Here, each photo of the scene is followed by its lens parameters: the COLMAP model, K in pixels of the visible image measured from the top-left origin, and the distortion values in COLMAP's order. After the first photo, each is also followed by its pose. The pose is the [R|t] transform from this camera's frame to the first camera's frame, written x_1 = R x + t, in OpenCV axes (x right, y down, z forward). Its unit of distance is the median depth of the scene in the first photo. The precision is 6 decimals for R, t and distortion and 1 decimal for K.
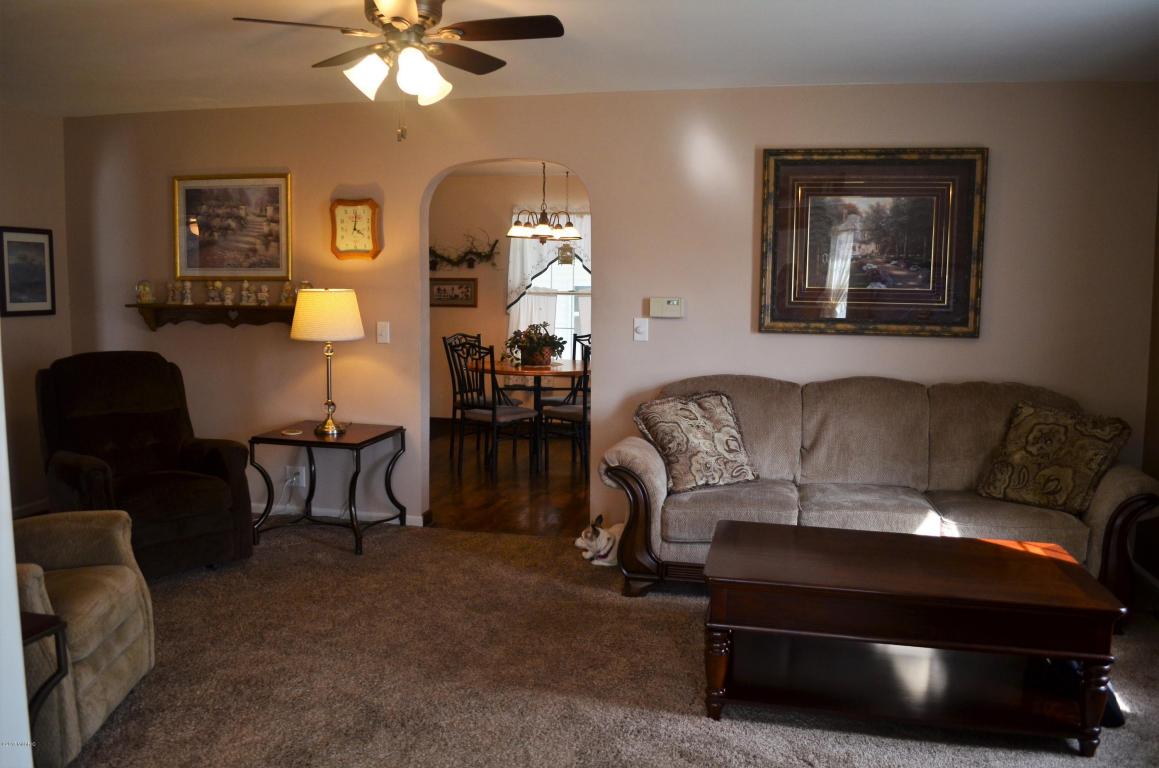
lens RADIAL K [[915.7, 0, 580.5], [0, 915.7, 379.5], [0, 0, 1]] dist [-0.078201, 0.007231]
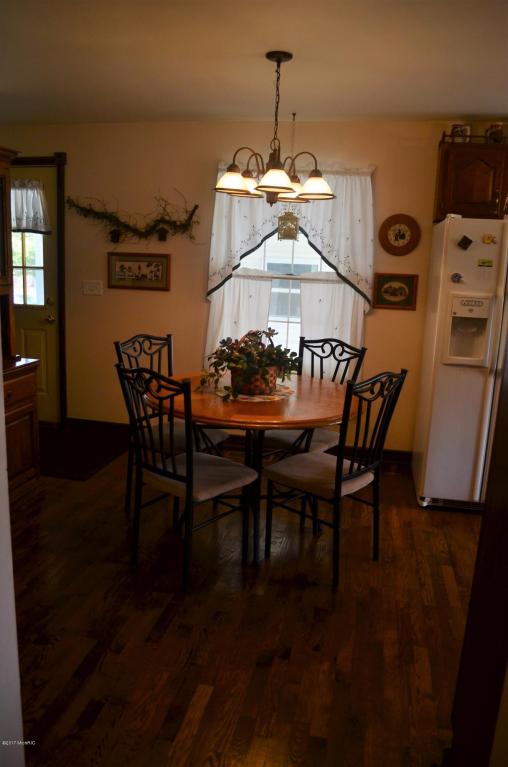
lens RADIAL K [[606.0, 0, 258.9], [0, 606.0, 386.3], [0, 0, 1]] dist [-0.078201, 0.007231]
pose [[0.999330, 0.027455, 0.024193, -0.047195], [-0.029824, 0.994158, 0.103735, -0.055340], [-0.021204, -0.104388, 0.994311, 0.482000]]
